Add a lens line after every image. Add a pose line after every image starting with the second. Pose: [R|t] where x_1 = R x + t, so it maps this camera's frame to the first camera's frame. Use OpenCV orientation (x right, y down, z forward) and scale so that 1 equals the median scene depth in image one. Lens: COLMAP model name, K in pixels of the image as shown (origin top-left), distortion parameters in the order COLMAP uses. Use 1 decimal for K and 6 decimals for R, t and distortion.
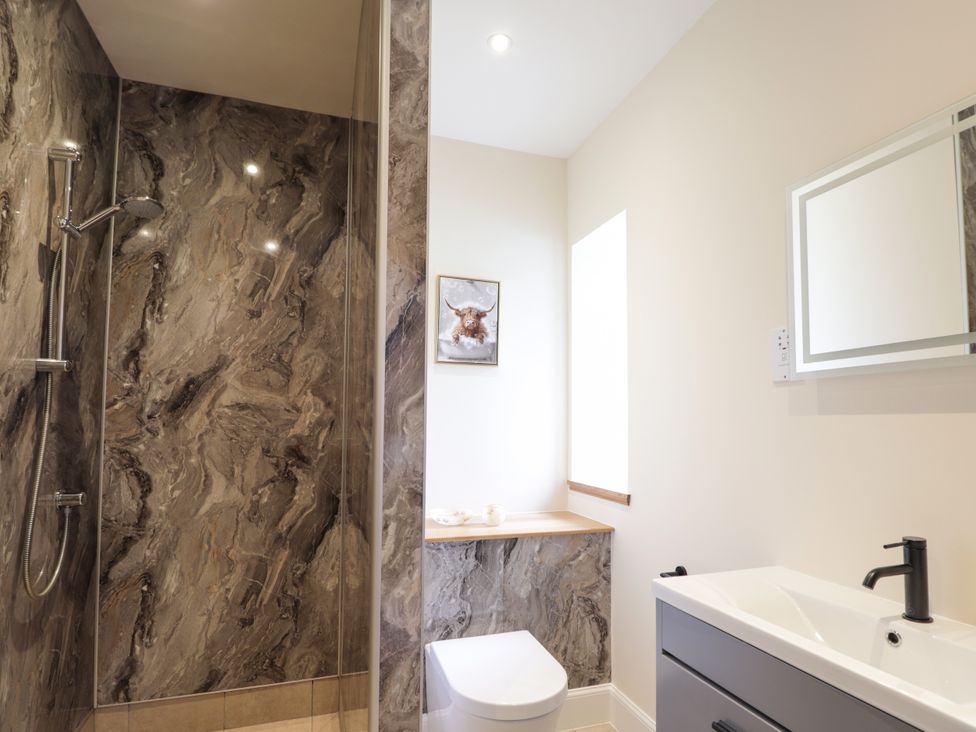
lens RADIAL K [[521.8, 0, 485.9], [0, 521.8, 384.6], [0, 0, 1]] dist [-0.001897, -0.012504]
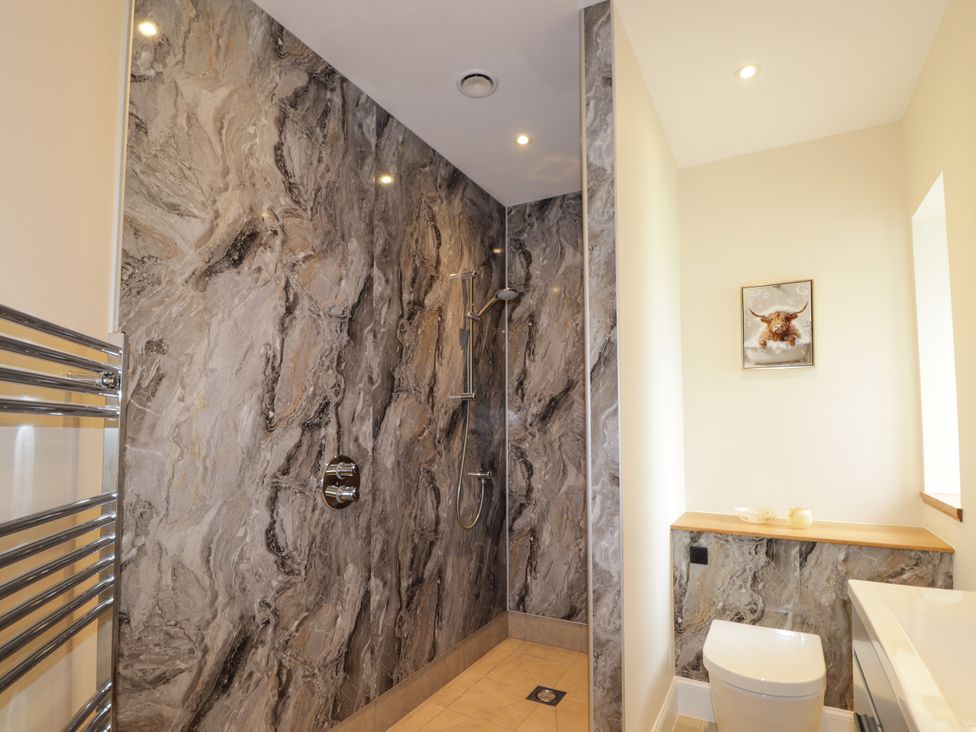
lens RADIAL K [[512.1, 0, 488.0], [0, 512.1, 366.0], [0, 0, 1]] dist [-0.001151, -0.011347]
pose [[0.685781, -0.096999, -0.721315, 0.368824], [0.062507, 0.995267, -0.074411, -0.005282], [0.725119, 0.005943, 0.688598, -0.116975]]
